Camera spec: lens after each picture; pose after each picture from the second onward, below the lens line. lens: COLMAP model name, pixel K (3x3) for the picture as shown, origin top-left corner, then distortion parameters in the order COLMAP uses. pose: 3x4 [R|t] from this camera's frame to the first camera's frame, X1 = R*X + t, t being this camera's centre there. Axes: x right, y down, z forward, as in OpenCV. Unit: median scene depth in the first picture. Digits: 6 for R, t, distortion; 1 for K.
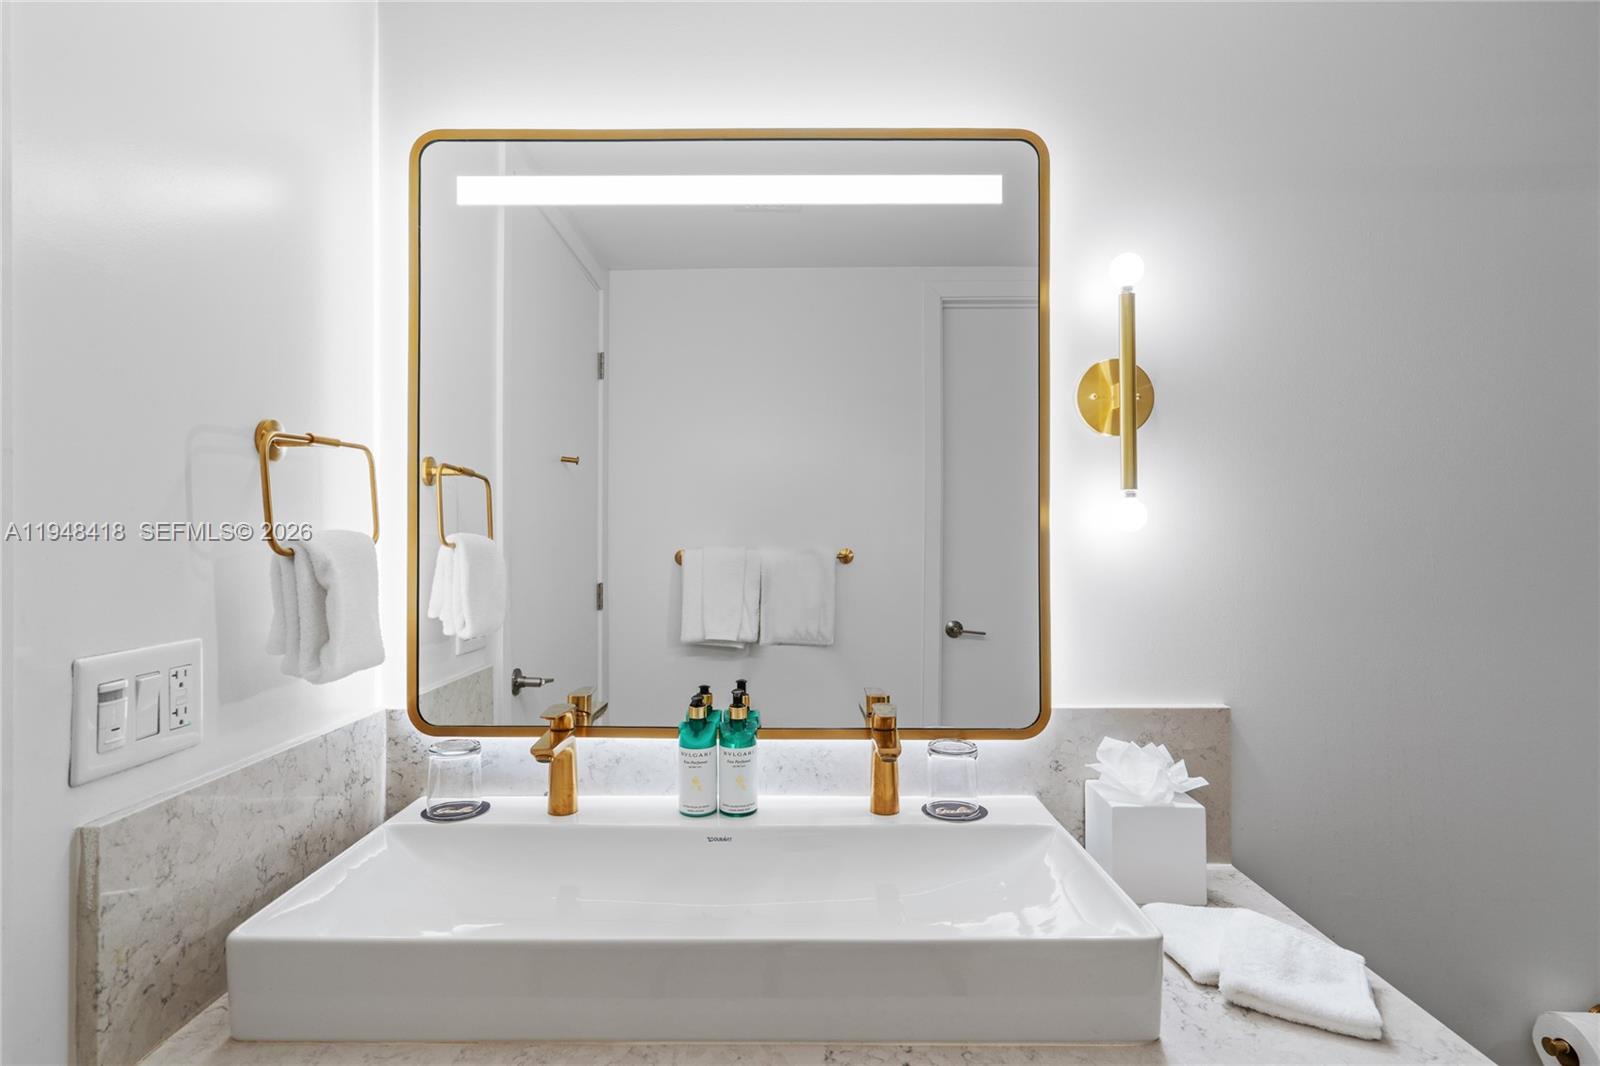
lens RADIAL K [[828.3, 0, 785.4], [0, 828.3, 535.8], [0, 0, 1]] dist [0.002413, 0.001143]
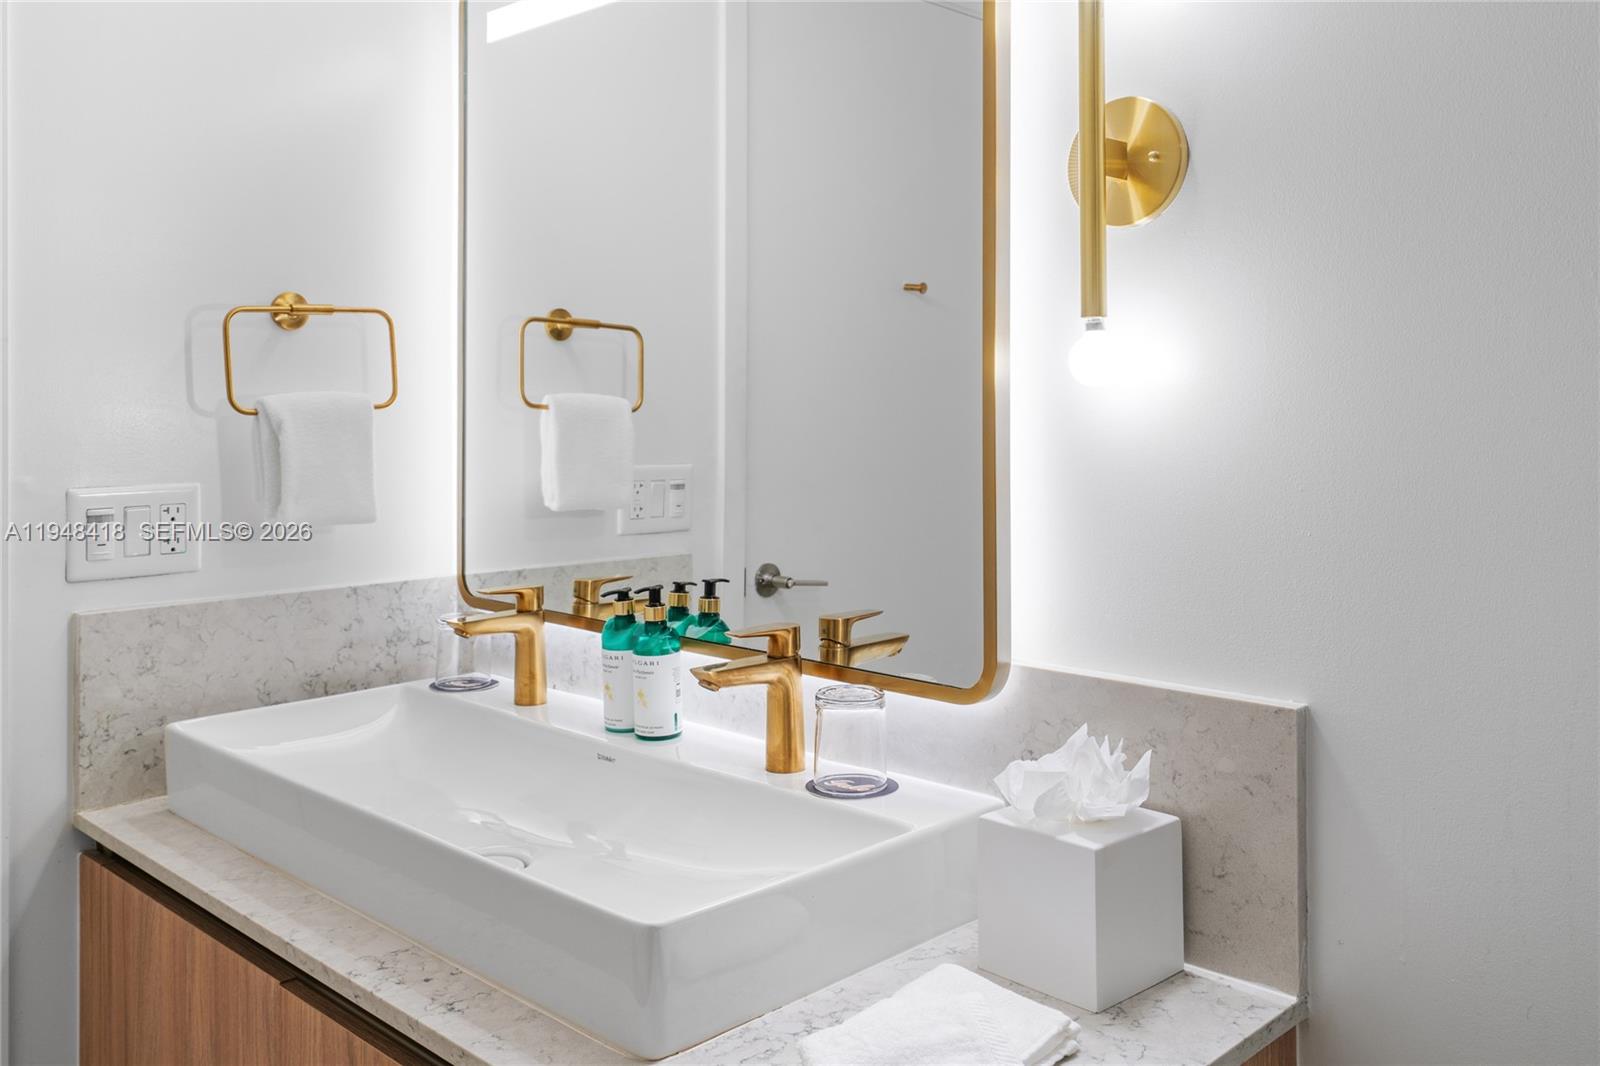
lens RADIAL K [[1368.8, 0, 803.8], [0, 1368.8, 402.2], [0, 0, 1]] dist [0.003752, 0.003569]
pose [[0.719317, 0.000225, -0.694682, 1.000187], [0.003440, 0.999987, 0.003886, 0.001637], [0.694673, -0.005185, 0.719307, 0.141935]]
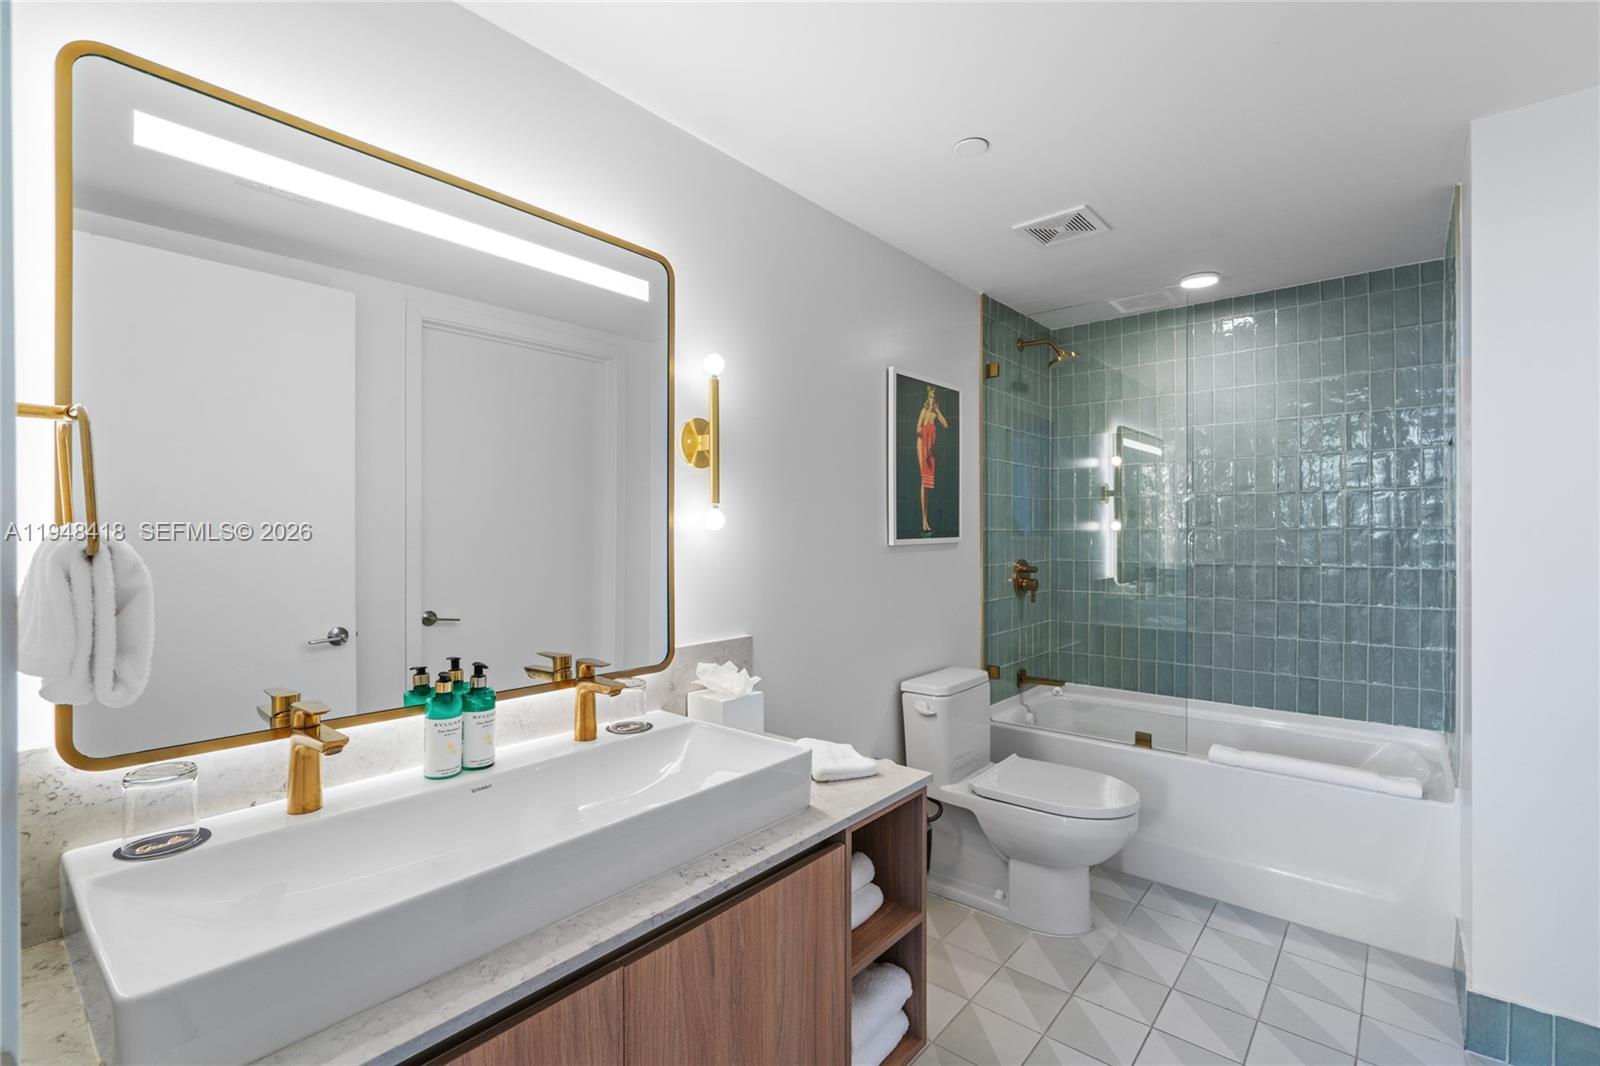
lens RADIAL K [[718.6, 0, 797.9], [0, 718.6, 544.8], [0, 0, 1]] dist [0.000359, 0.001196]
pose [[0.641149, -0.010085, 0.767350, -0.559265], [-0.002109, 0.999887, 0.014904, 0.001753], [-0.767414, -0.011174, 0.641055, -0.001388]]
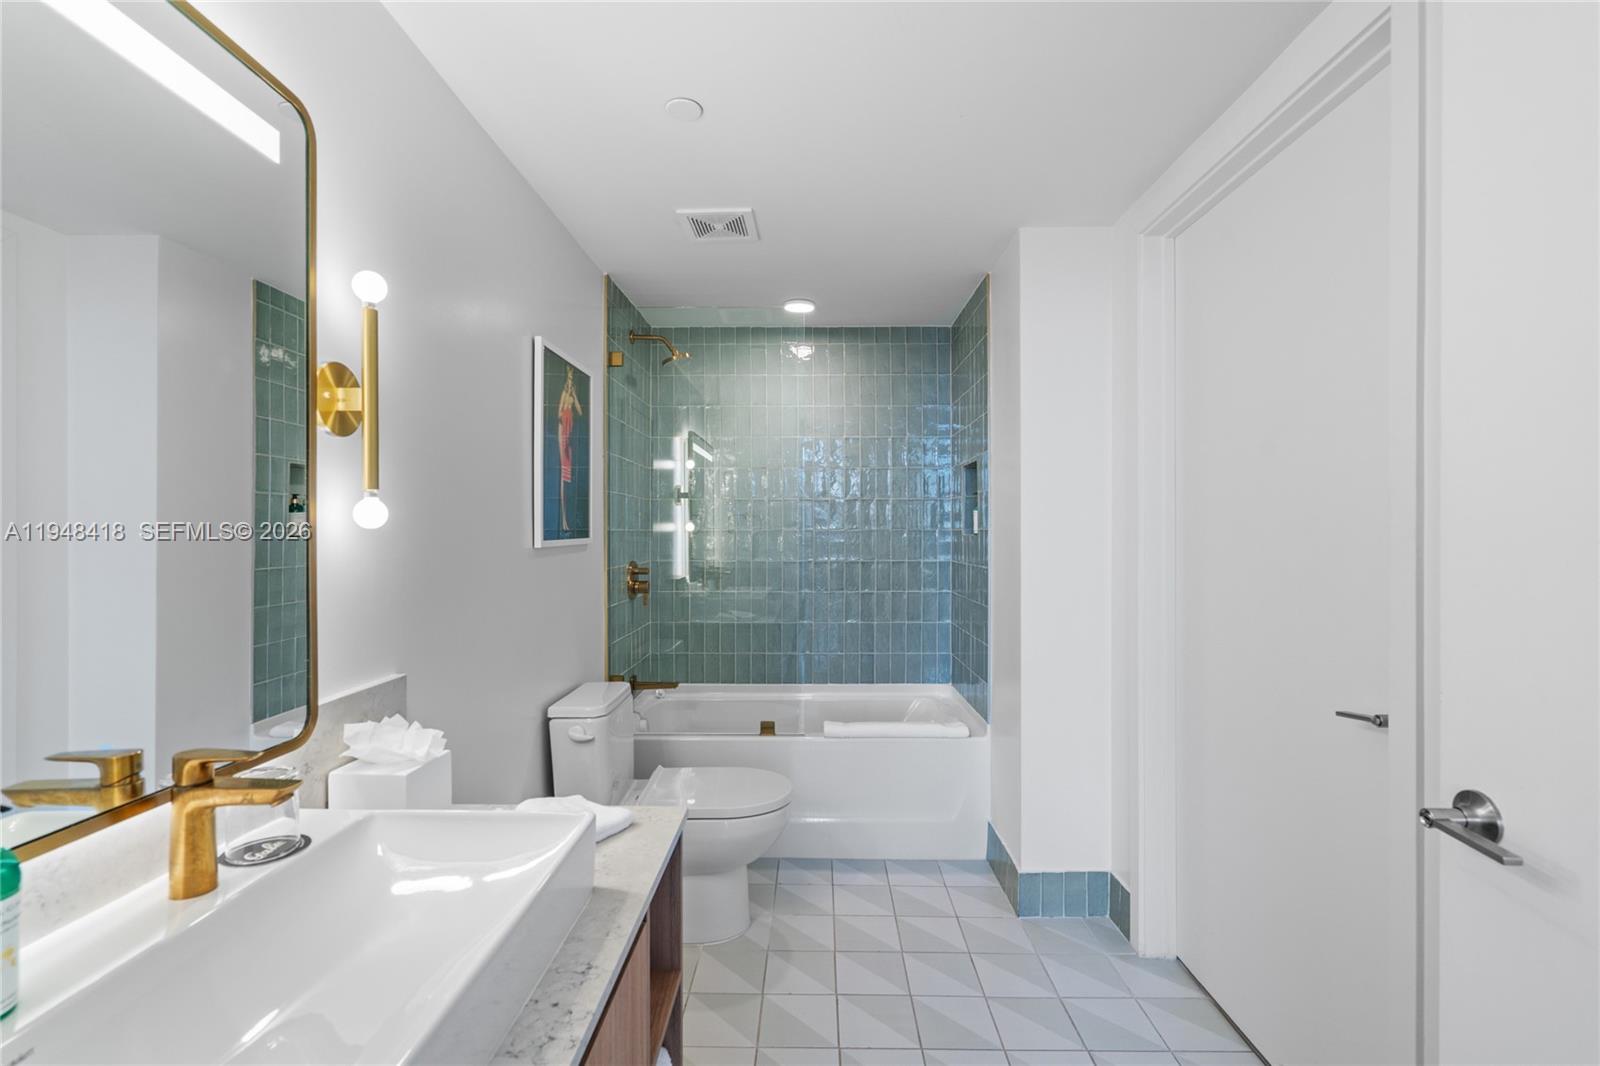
lens RADIAL K [[725.0, 0, 797.5], [0, 725.0, 545.8], [0, 0, 1]] dist [-0.004147, 0.007673]
pose [[0.015341, -0.013303, 0.999794, -0.551459], [-0.001111, 0.999911, 0.013321, 0.004158], [-0.999882, -0.001315, 0.015325, 0.443912]]
